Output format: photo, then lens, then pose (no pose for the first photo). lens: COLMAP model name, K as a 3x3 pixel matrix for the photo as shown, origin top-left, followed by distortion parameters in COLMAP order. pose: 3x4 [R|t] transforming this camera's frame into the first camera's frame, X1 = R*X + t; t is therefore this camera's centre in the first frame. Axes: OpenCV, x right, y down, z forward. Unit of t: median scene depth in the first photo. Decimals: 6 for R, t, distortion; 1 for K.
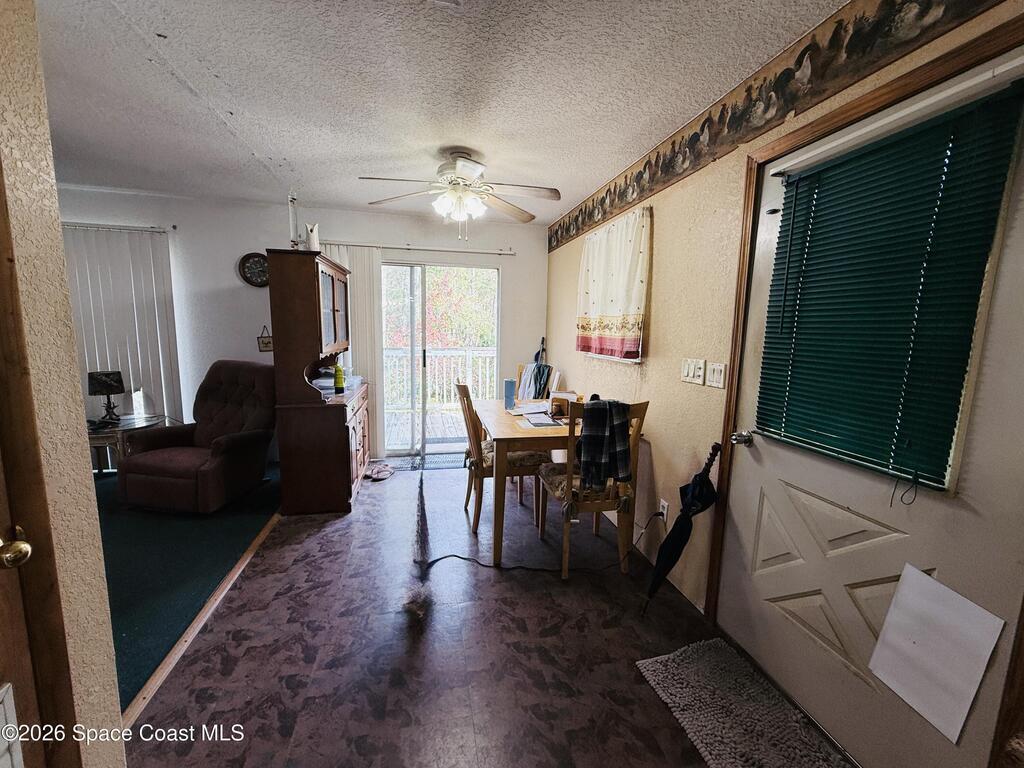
lens RADIAL K [[407.8, 0, 509.4], [0, 407.8, 383.9], [0, 0, 1]] dist [0.000097, 0.000246]
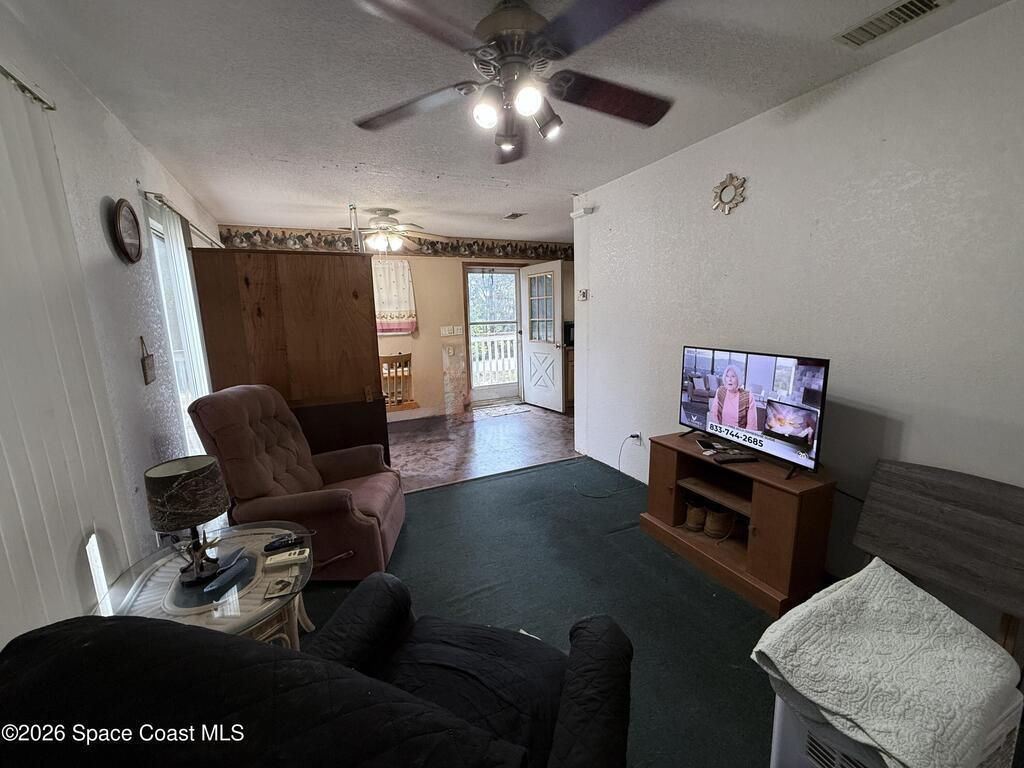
lens RADIAL K [[407.8, 0, 509.4], [0, 407.8, 383.9], [0, 0, 1]] dist [0.000097, 0.000246]
pose [[-0.233678, -0.186563, 0.954248, -2.695063], [0.157017, 0.961297, 0.226392, -0.282321], [-0.959552, 0.202736, -0.195340, 1.400040]]
